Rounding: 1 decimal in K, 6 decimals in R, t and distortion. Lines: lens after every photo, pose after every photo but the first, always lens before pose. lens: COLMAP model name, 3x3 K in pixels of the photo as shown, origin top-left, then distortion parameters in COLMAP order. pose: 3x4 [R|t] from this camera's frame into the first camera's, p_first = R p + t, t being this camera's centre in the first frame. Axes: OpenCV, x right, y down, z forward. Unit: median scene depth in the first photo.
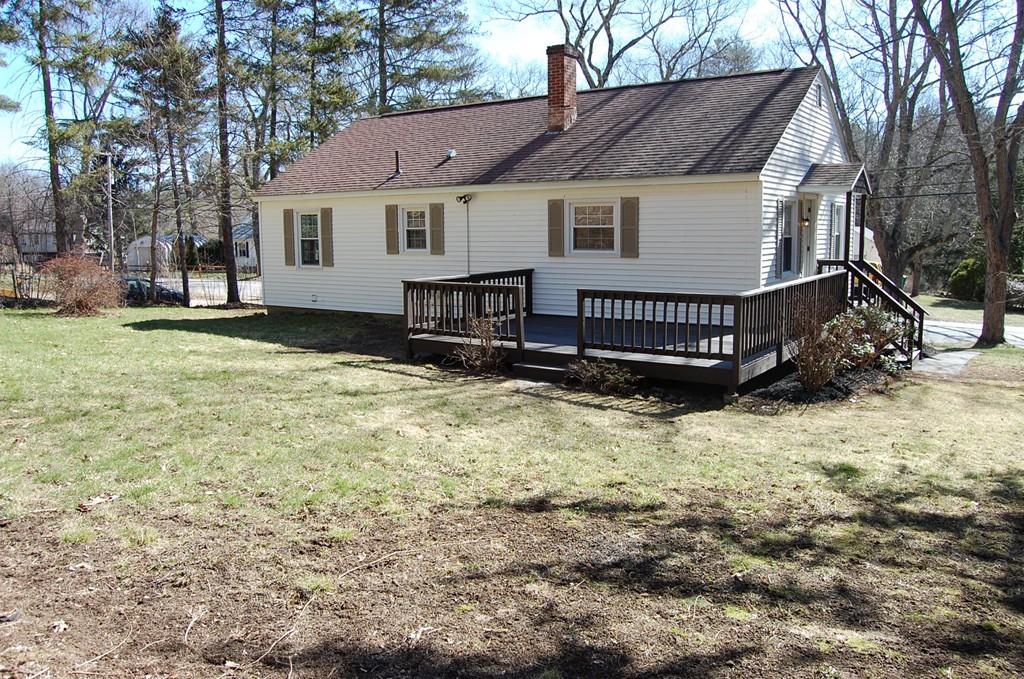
lens RADIAL K [[796.3, 0, 513.7], [0, 796.3, 337.5], [0, 0, 1]] dist [-0.087154, 0.019439]
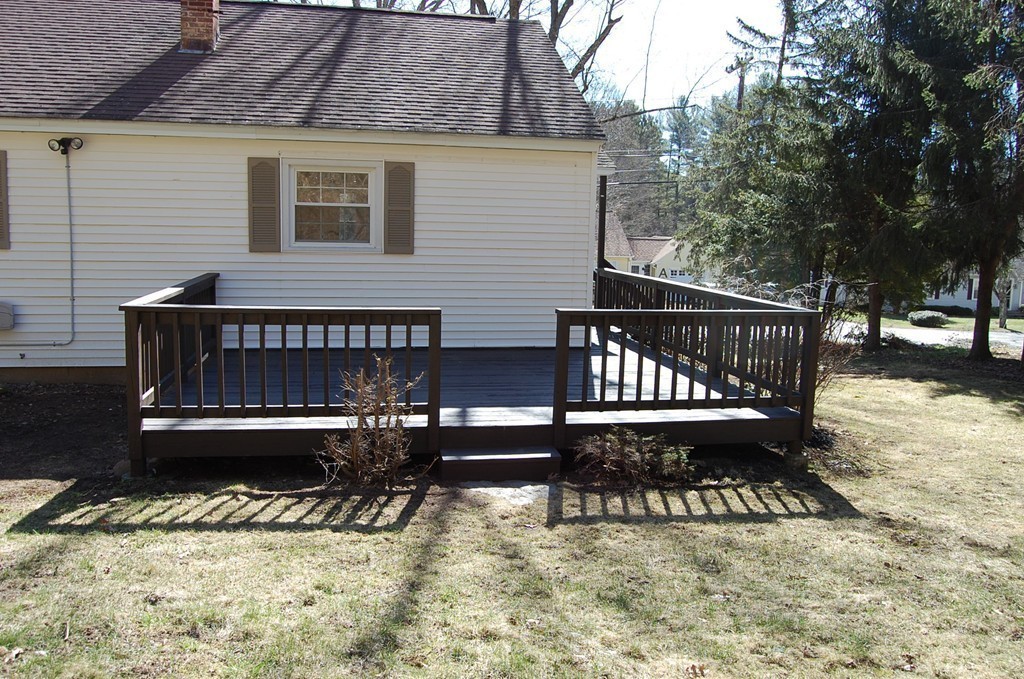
lens RADIAL K [[796.3, 0, 510.8], [0, 796.3, 341.7], [0, 0, 1]] dist [-0.087154, 0.019439]
pose [[0.695343, -0.072751, 0.714986, -0.254647], [0.066203, 0.997117, 0.037074, -0.044782], [-0.715622, 0.021556, 0.698155, 0.458767]]
